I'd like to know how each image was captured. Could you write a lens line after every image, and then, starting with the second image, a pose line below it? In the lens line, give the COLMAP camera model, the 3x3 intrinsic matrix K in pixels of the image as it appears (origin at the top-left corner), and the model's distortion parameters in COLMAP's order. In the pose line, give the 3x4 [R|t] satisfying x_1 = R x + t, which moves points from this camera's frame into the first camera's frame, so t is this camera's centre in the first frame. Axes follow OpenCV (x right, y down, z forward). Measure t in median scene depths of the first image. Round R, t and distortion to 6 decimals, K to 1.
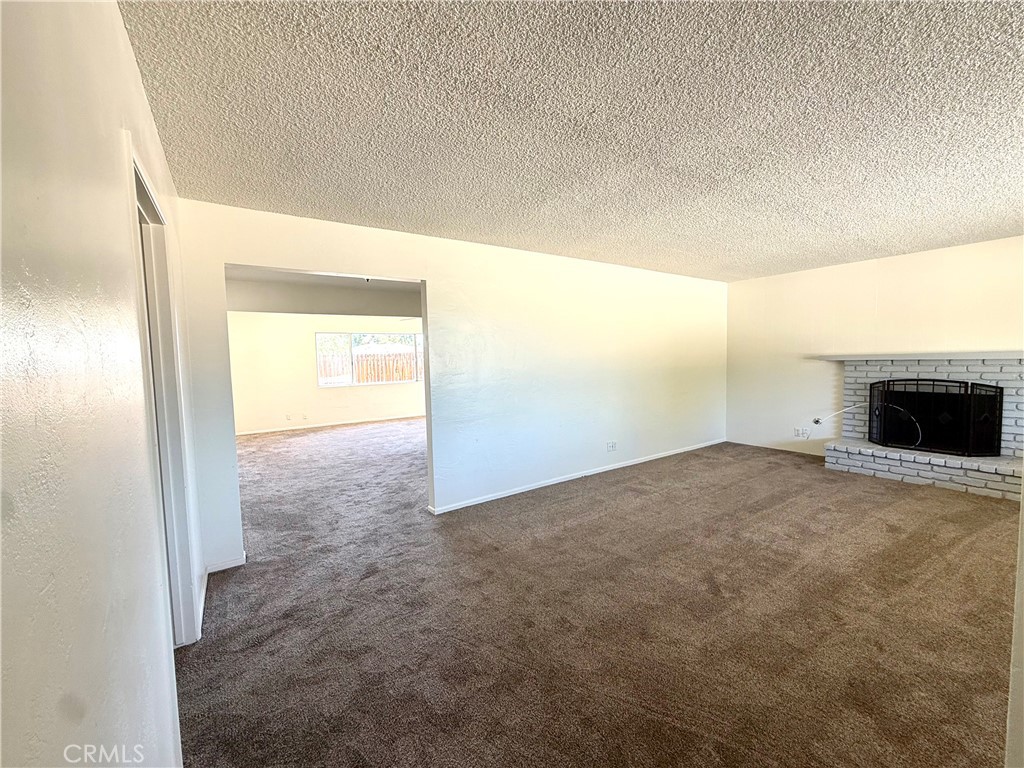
lens RADIAL K [[408.5, 0, 512.0], [0, 408.5, 384.0], [0, 0, 1]] dist [-0.000917, -0.000326]
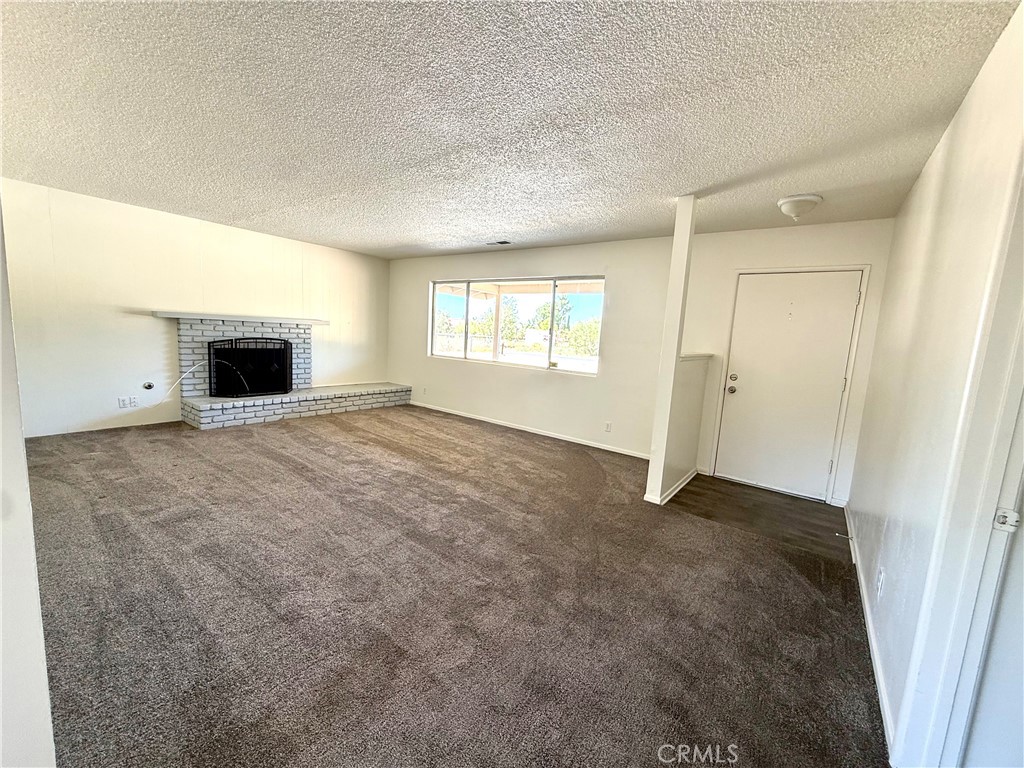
lens RADIAL K [[408.5, 0, 512.0], [0, 408.5, 384.0], [0, 0, 1]] dist [-0.000917, -0.000326]
pose [[-0.323344, -0.116075, 0.939135, -0.415502], [0.005195, 0.992216, 0.124424, -0.022922], [-0.946267, 0.045111, -0.320224, 0.671558]]
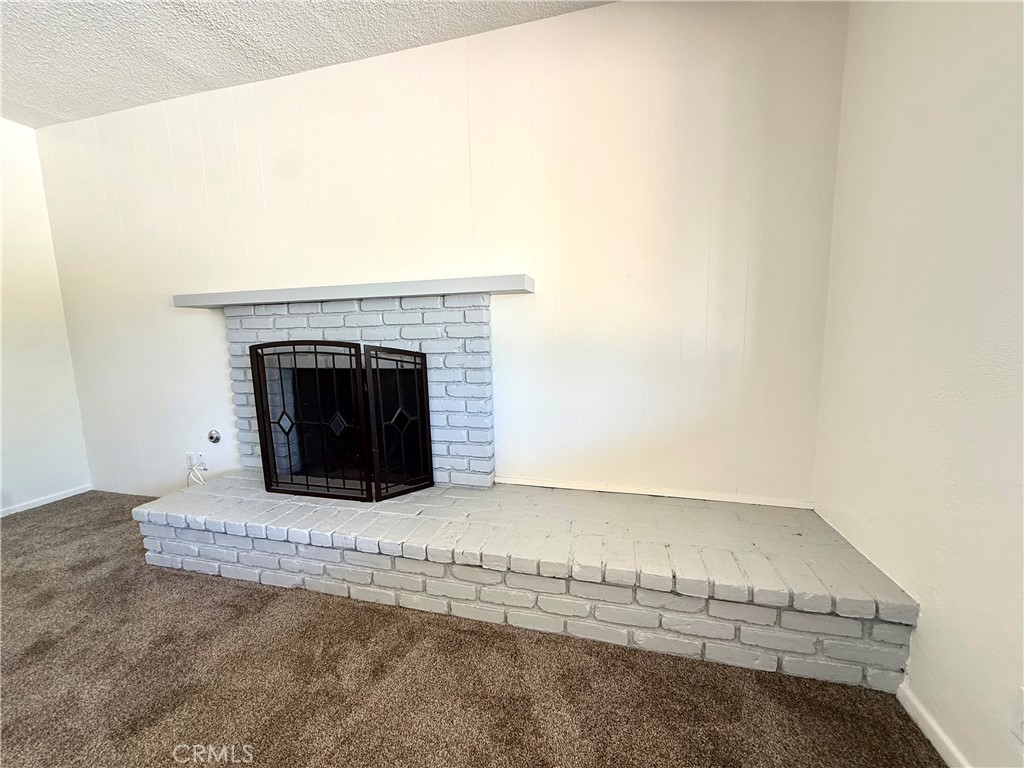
lens RADIAL K [[408.5, 0, 512.0], [0, 408.5, 384.0], [0, 0, 1]] dist [-0.000917, -0.000326]
pose [[0.757202, -0.070527, 0.649362, 0.880460], [0.042208, 0.997359, 0.059105, 0.018982], [-0.651816, -0.017346, 0.758179, 0.503624]]
